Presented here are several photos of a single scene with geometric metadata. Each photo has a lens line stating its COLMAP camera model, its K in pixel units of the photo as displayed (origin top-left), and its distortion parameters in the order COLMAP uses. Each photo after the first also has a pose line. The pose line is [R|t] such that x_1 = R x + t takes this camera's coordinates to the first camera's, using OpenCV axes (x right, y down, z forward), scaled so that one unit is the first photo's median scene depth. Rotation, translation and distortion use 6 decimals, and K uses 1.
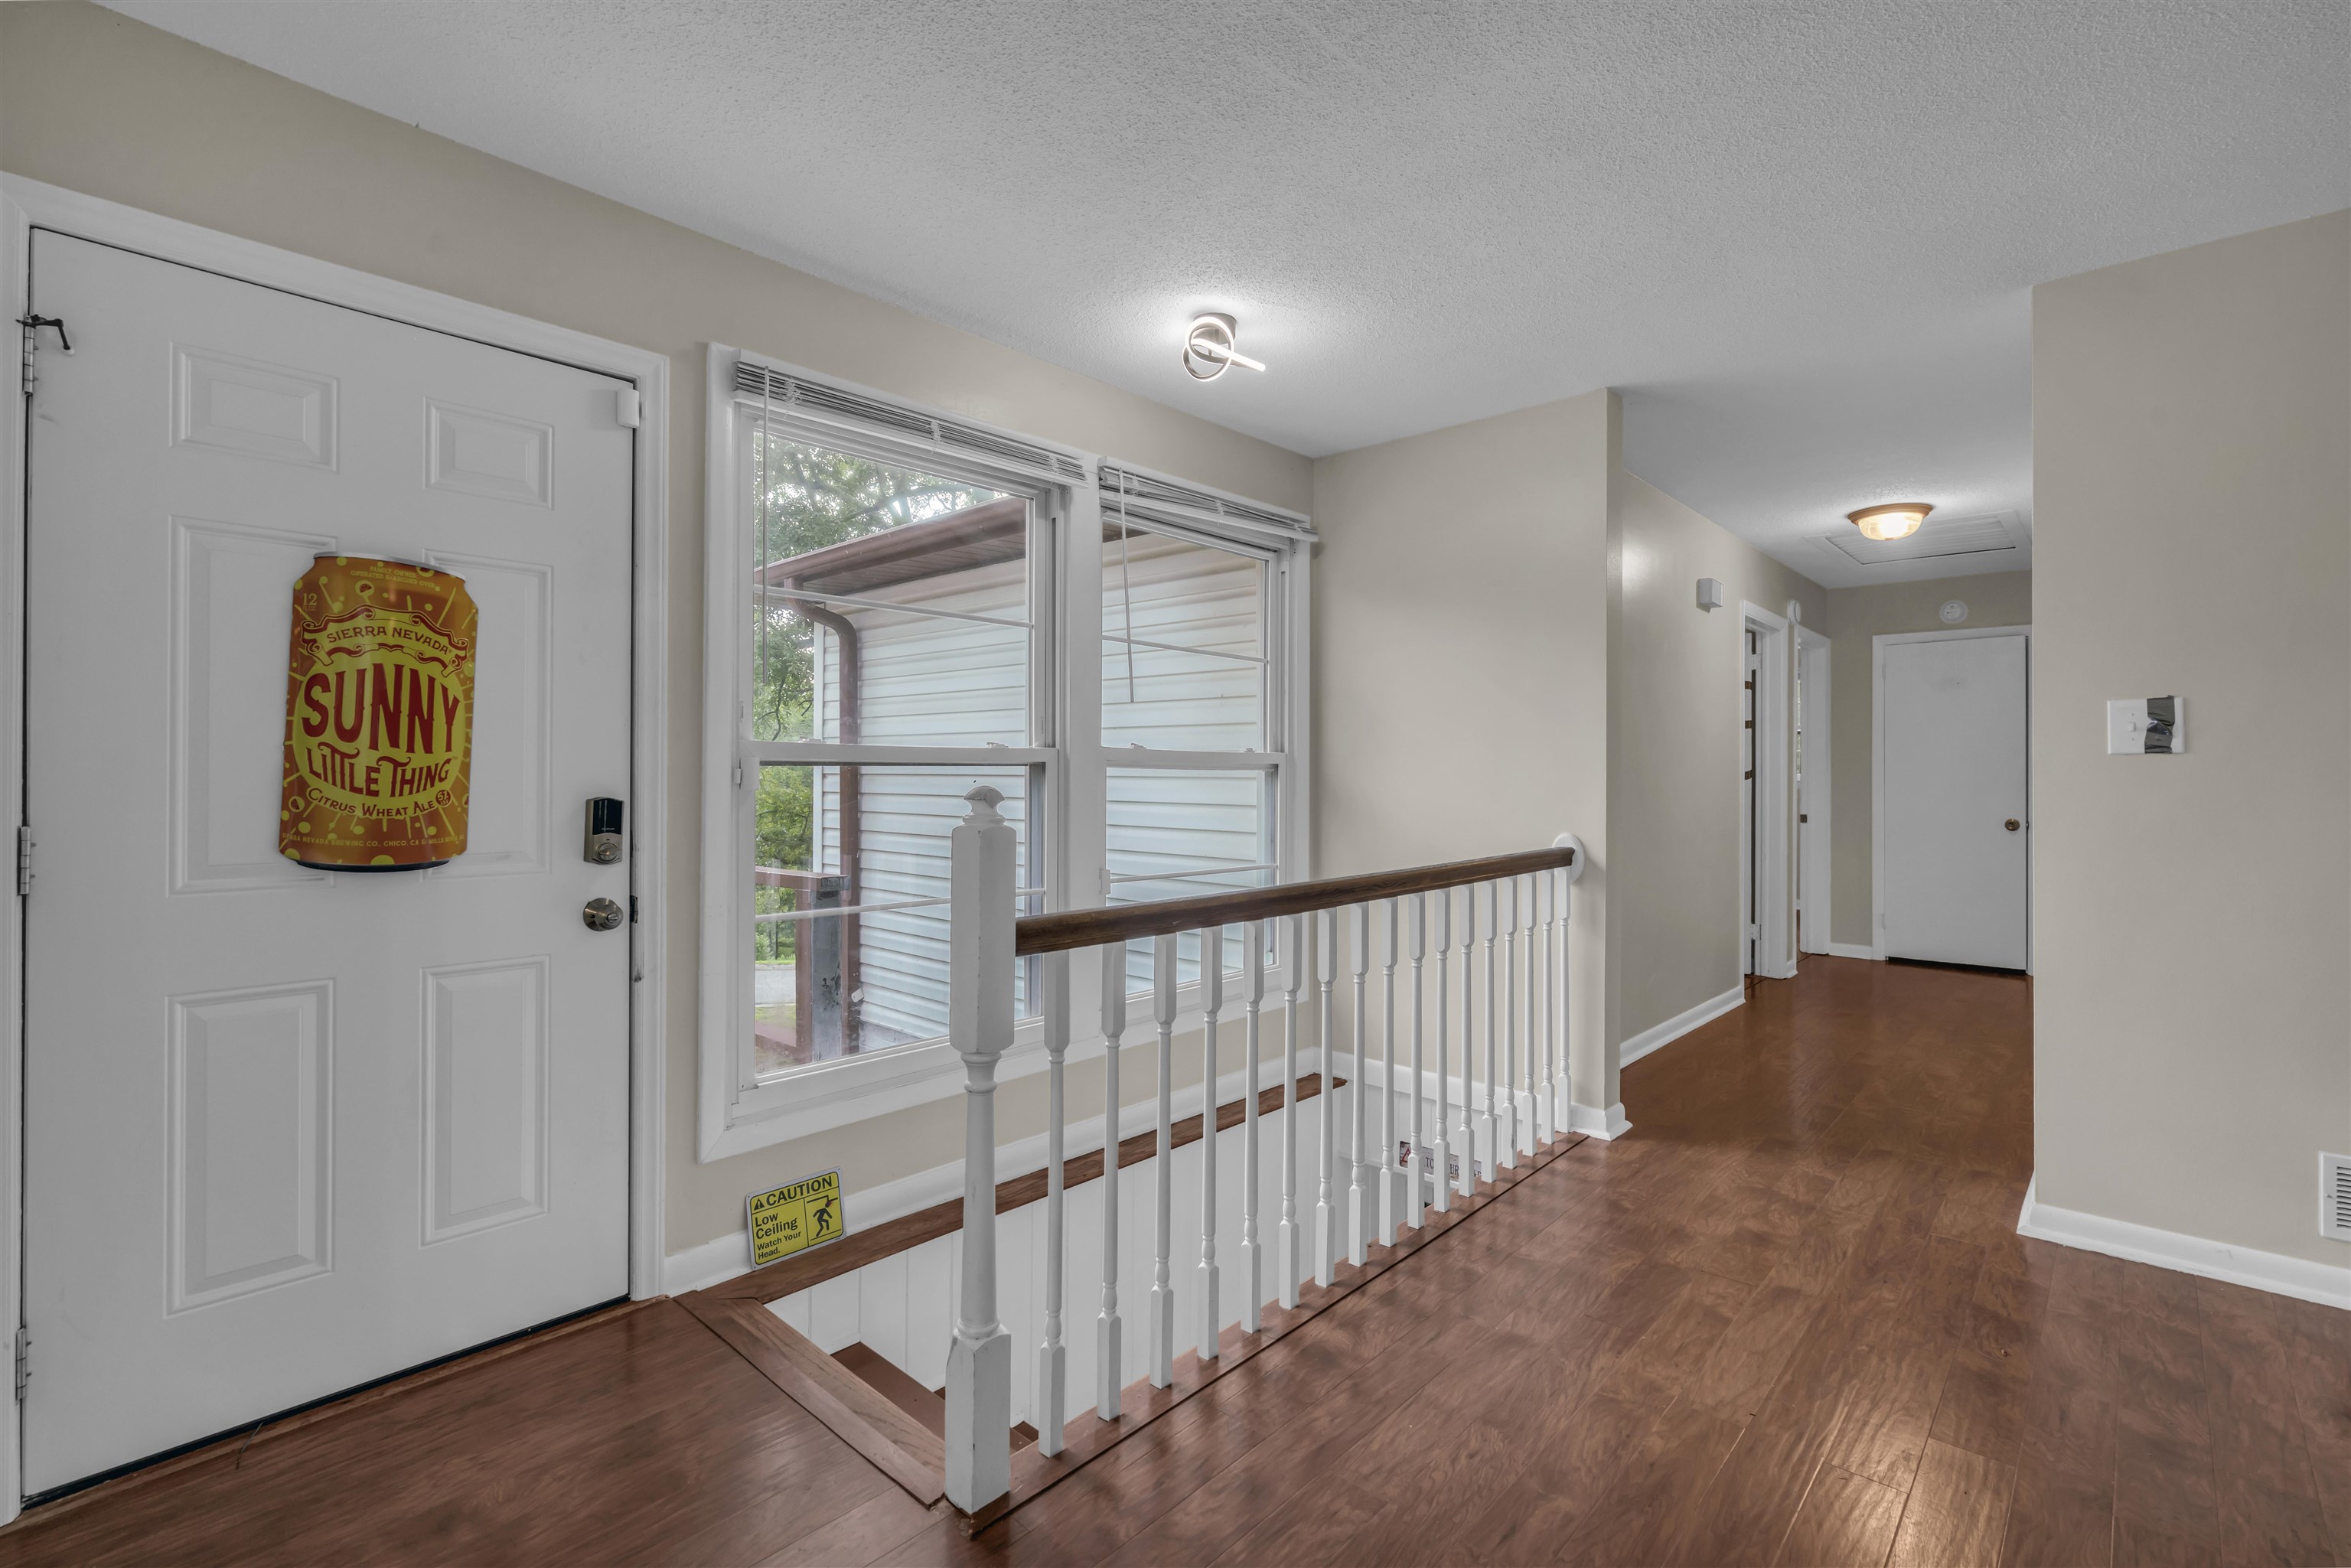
lens RADIAL K [[1057.8, 0, 1174.5], [0, 1057.8, 775.6], [0, 0, 1]] dist [-0.001465, 0.000602]
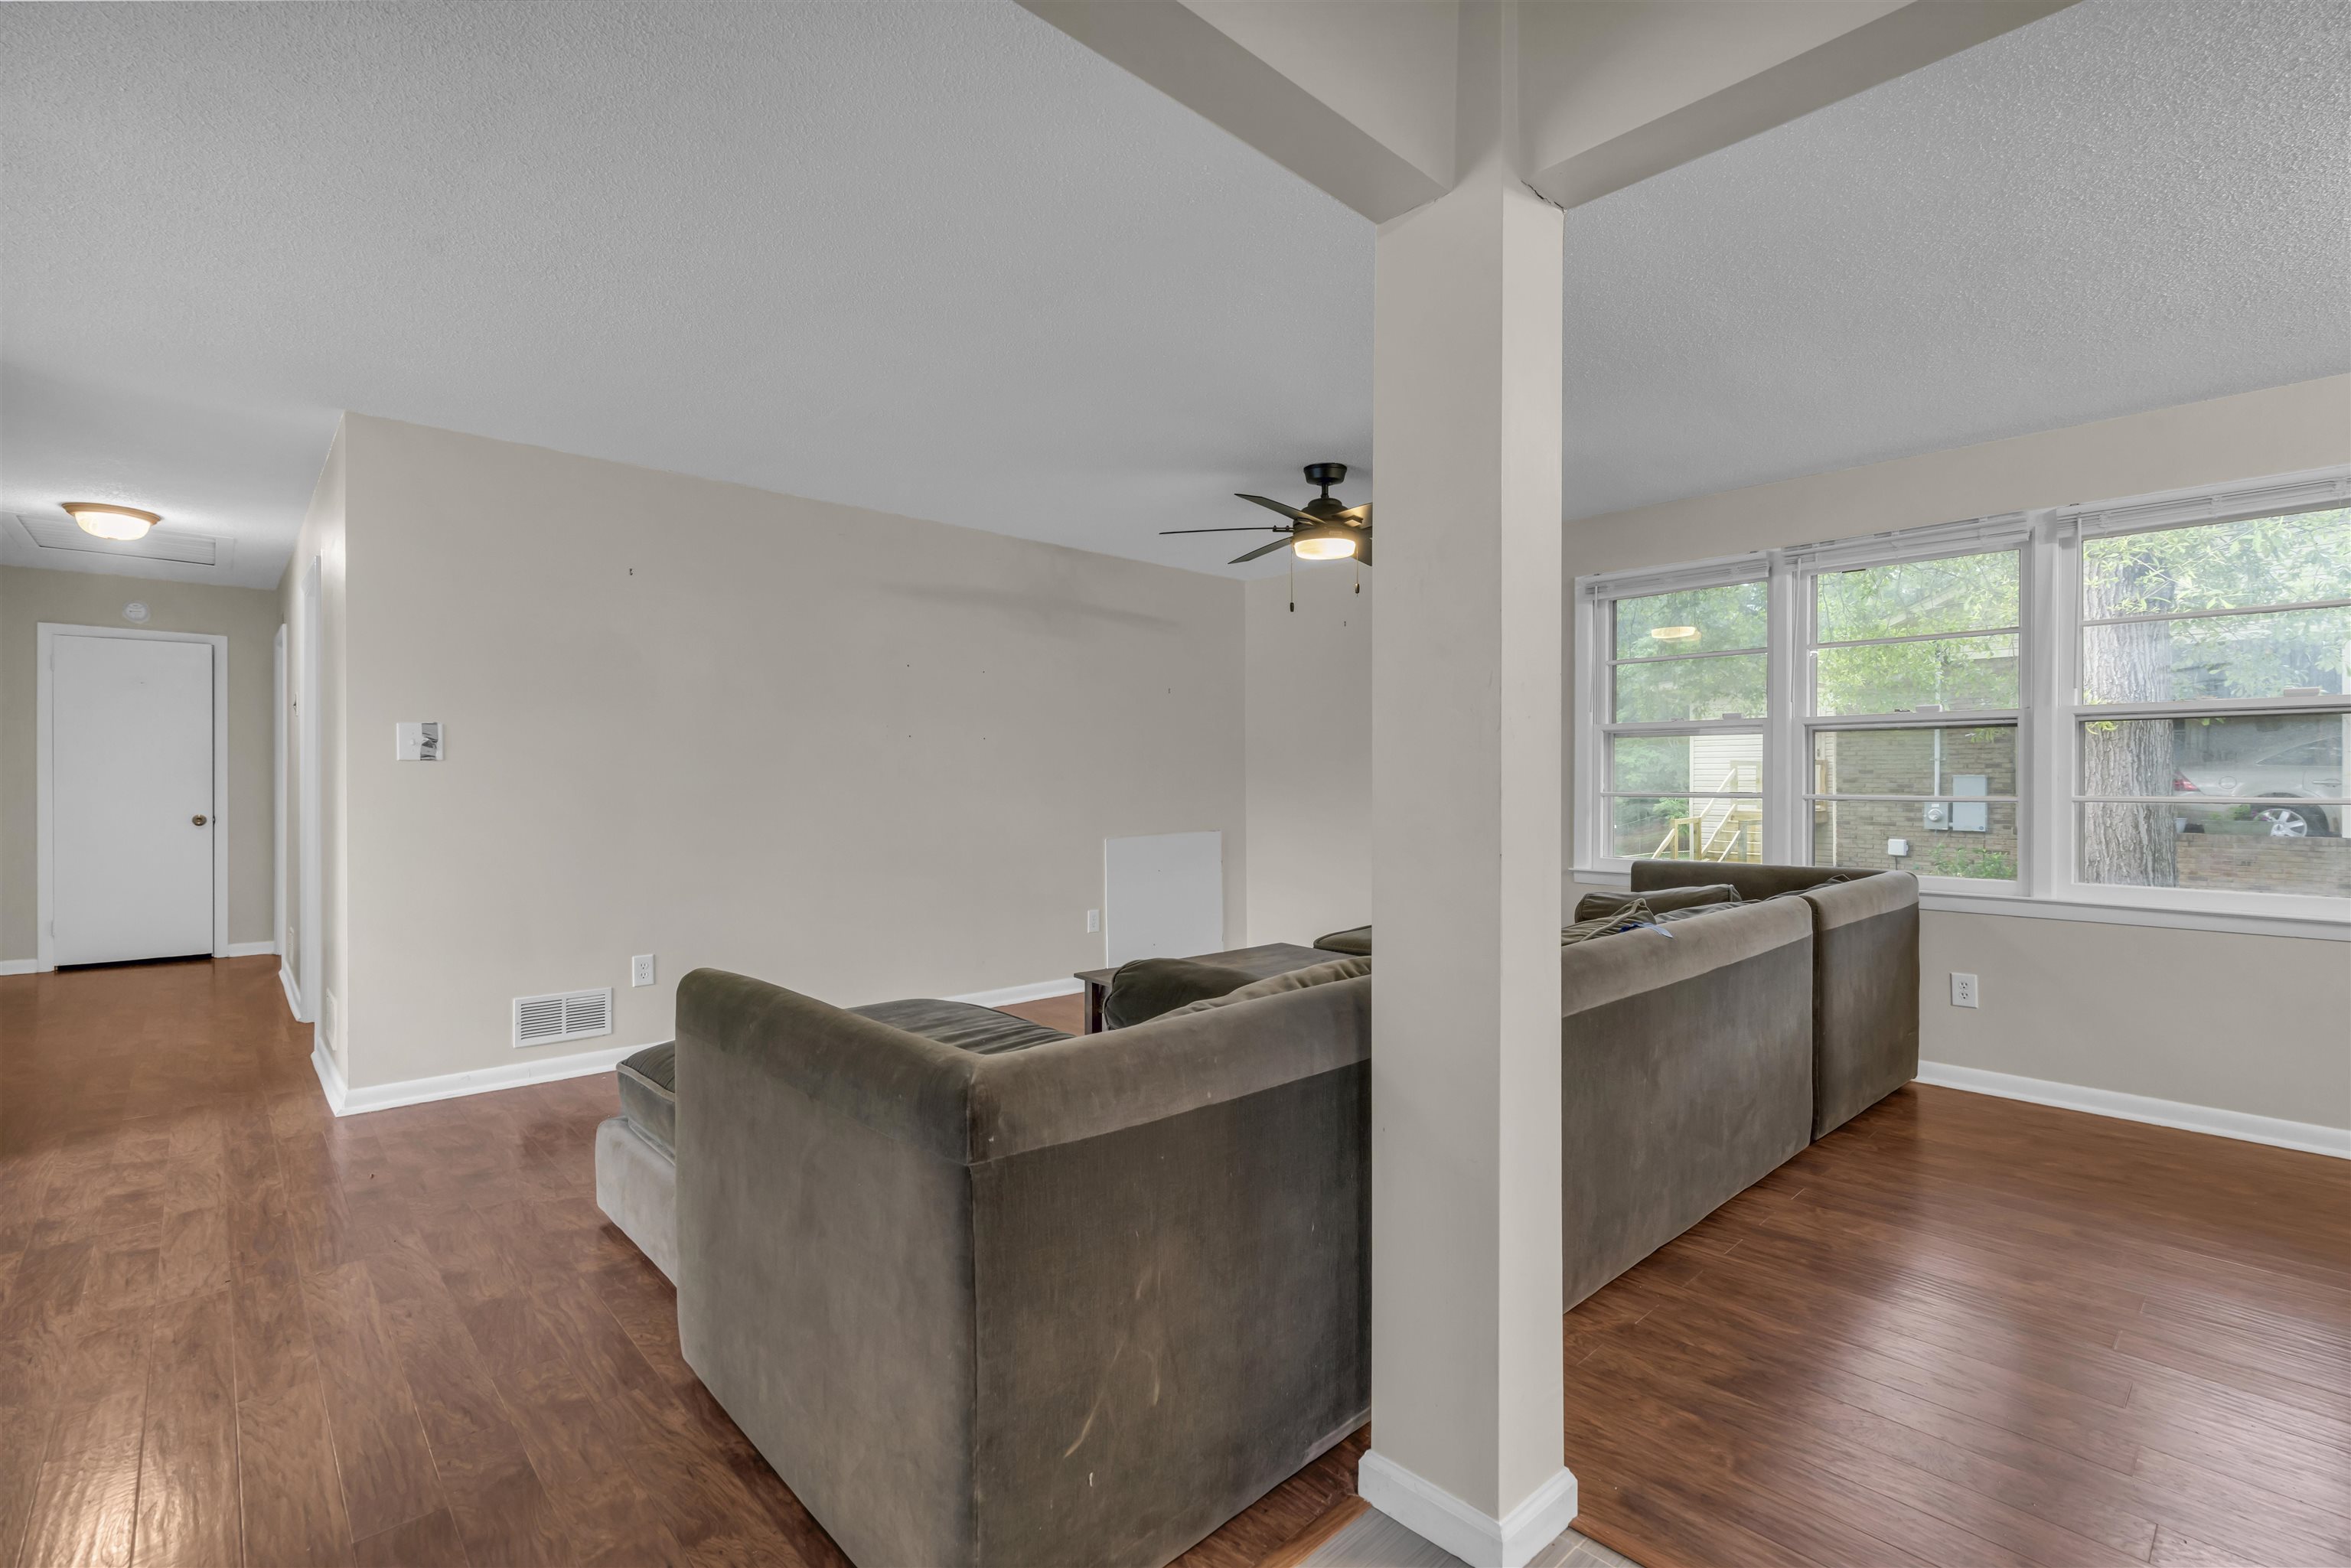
lens RADIAL K [[1057.8, 0, 1174.5], [0, 1057.8, 775.6], [0, 0, 1]] dist [-0.001465, 0.000602]
pose [[0.082248, 0.000470, 0.996612, -0.469742], [-0.002815, 0.999996, -0.000239, -0.002283], [-0.996608, -0.002785, 0.082249, -0.174858]]
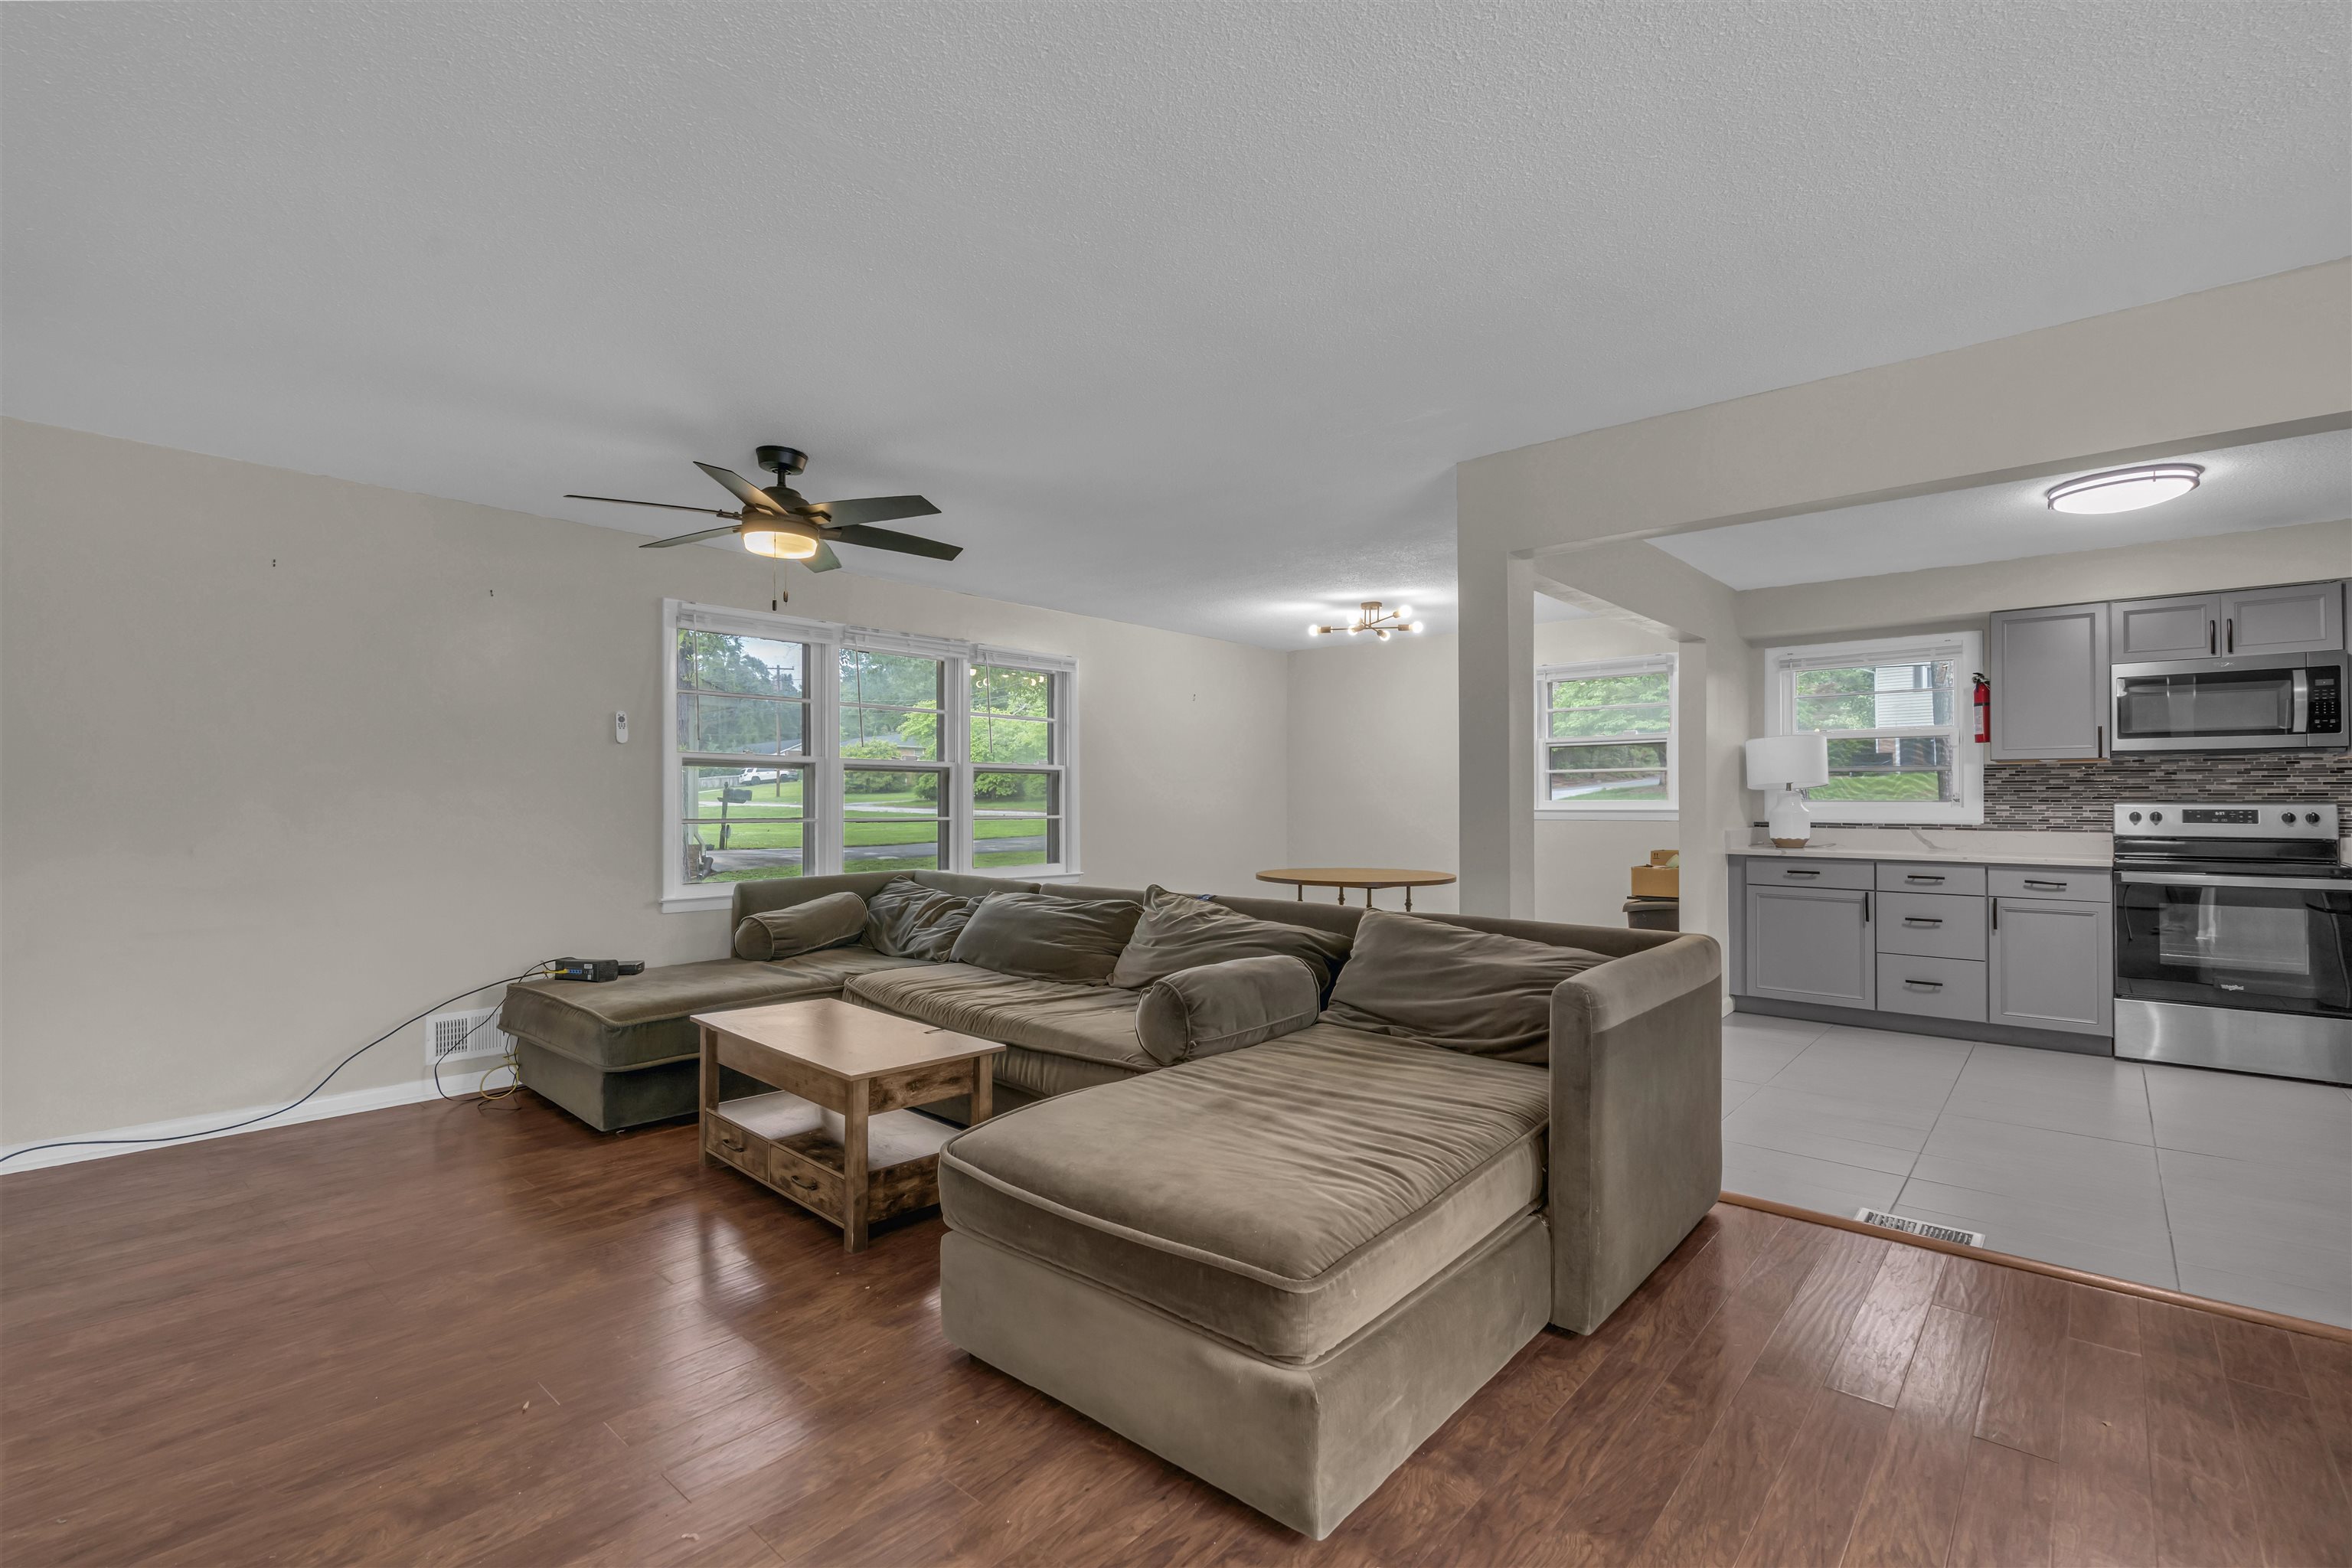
lens RADIAL K [[1061.3, 0, 1165.3], [0, 1061.3, 785.9], [0, 0, 1]] dist [-0.000930, 0.000075]
pose [[-0.999770, -0.002197, -0.021329, 0.705743], [-0.001760, 0.999788, -0.020509, -0.000094], [0.021369, -0.020467, -0.999562, 1.186705]]
